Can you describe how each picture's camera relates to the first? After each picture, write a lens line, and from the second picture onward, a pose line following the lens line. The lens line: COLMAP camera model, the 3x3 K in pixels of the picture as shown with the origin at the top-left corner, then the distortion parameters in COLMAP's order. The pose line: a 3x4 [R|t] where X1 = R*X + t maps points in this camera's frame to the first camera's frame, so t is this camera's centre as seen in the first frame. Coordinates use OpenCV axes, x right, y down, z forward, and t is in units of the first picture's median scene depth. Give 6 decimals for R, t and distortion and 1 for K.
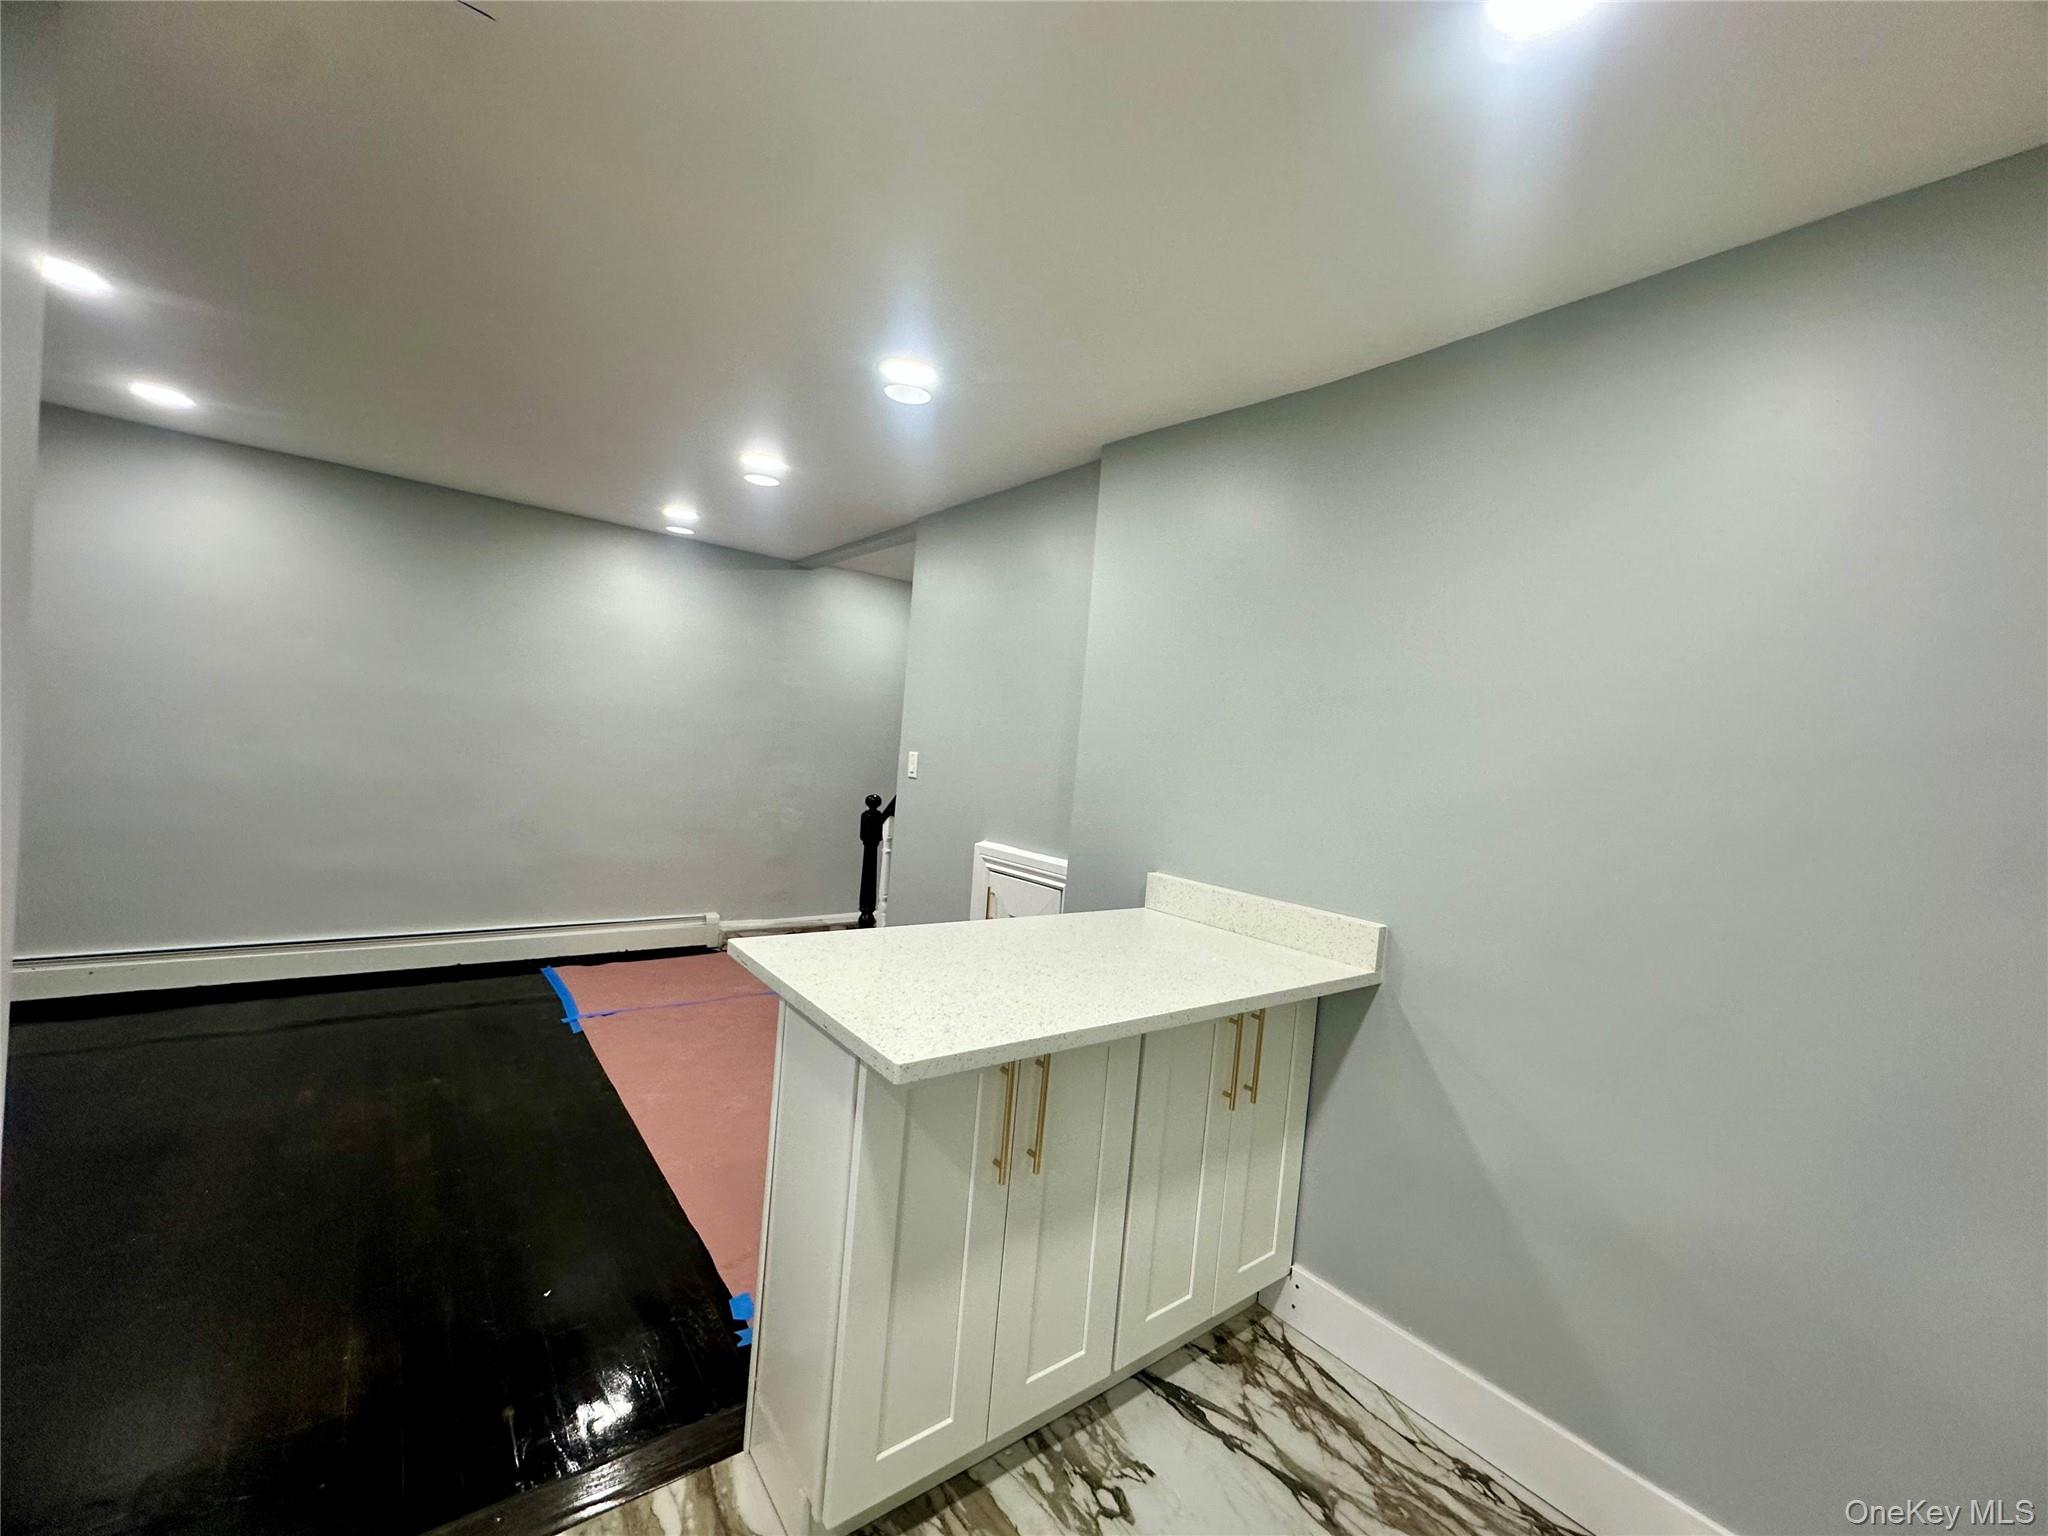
lens RADIAL K [[817.5, 0, 1019.5], [0, 817.5, 772.4], [0, 0, 1]] dist [-0.002036, -0.000779]
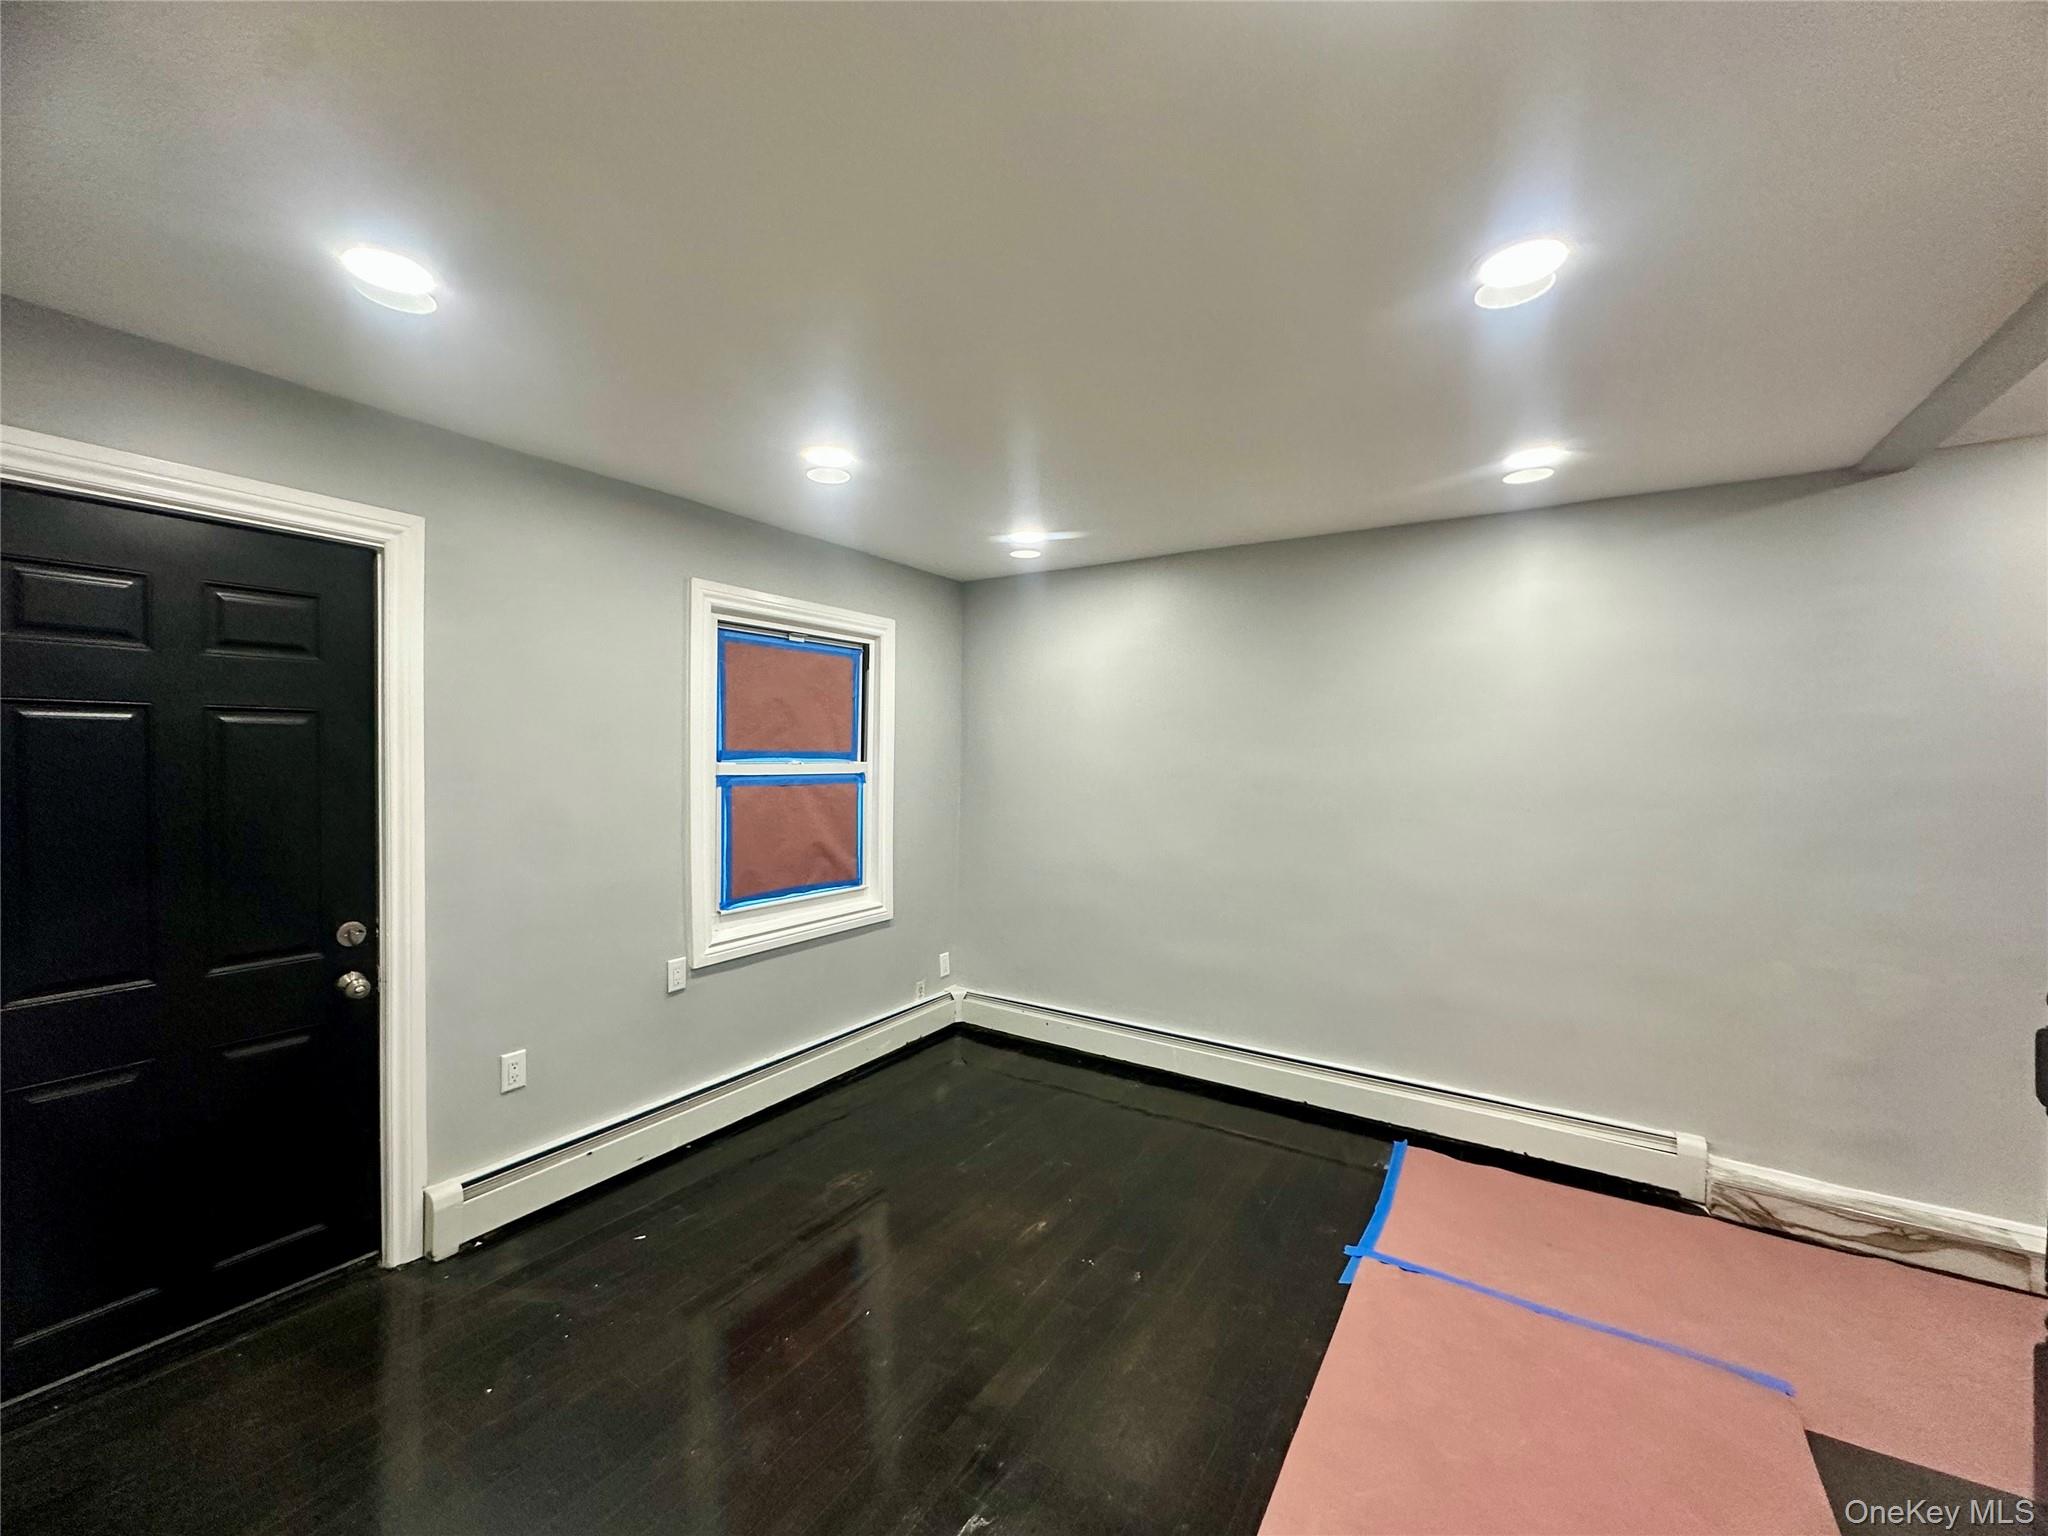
lens RADIAL K [[817.5, 0, 1022.2], [0, 817.5, 760.9], [0, 0, 1]] dist [-0.002036, -0.000779]
pose [[0.330163, -0.066112, -0.941606, 0.020898], [-0.013051, 0.997129, -0.074586, -0.042702], [0.943834, 0.036915, 0.328352, 0.422781]]
